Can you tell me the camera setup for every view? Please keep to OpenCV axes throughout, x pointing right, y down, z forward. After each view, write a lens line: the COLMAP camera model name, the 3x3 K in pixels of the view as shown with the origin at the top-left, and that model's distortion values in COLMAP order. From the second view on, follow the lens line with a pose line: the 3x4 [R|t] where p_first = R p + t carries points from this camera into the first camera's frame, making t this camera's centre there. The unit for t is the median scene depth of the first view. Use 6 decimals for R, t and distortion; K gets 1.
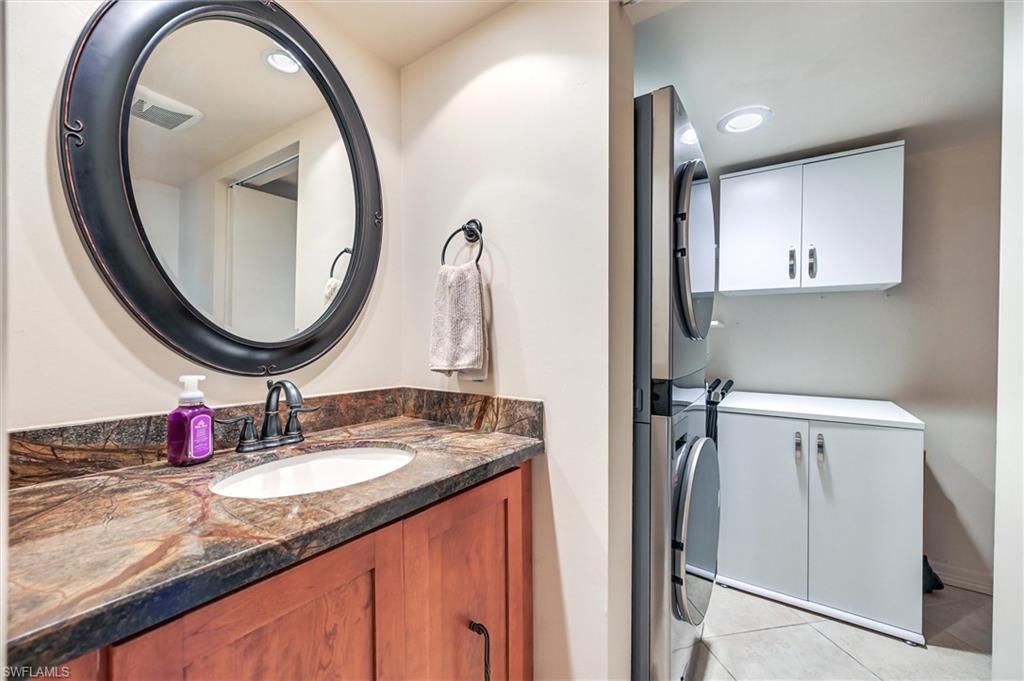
lens RADIAL K [[403.4, 0, 511.3], [0, 403.4, 341.8], [0, 0, 1]] dist [0.000694, -0.000150]
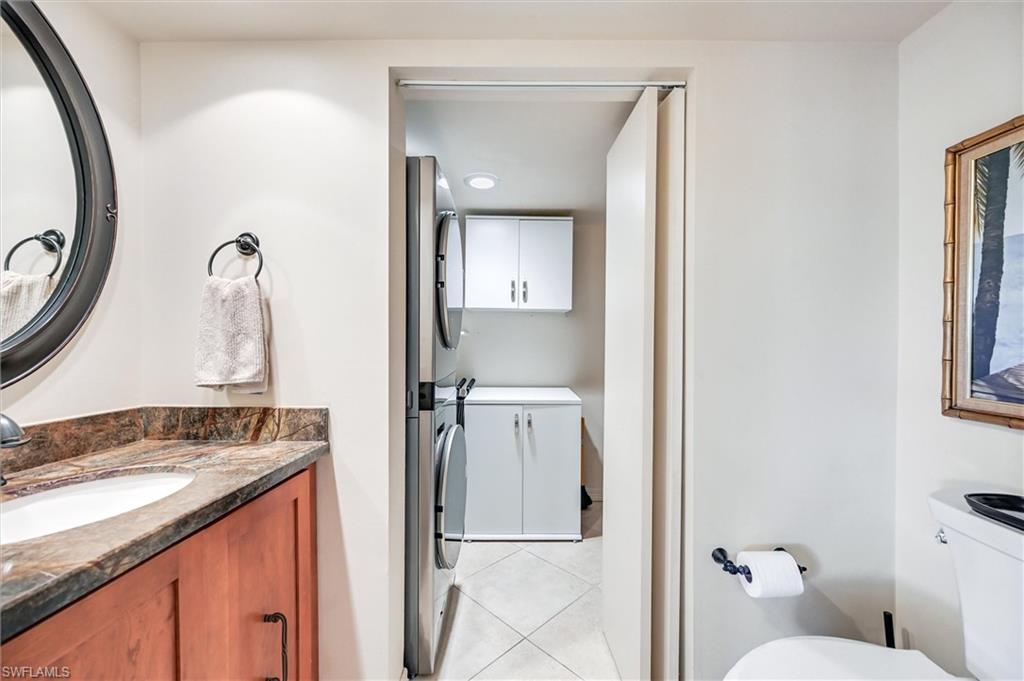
lens RADIAL K [[403.4, 0, 511.3], [0, 403.4, 341.8], [0, 0, 1]] dist [0.000694, -0.000150]
pose [[0.828348, 0.000388, 0.560214, -0.122259], [0.002120, 0.999990, -0.003827, -0.029103], [-0.560210, 0.004358, 0.828339, -0.210245]]
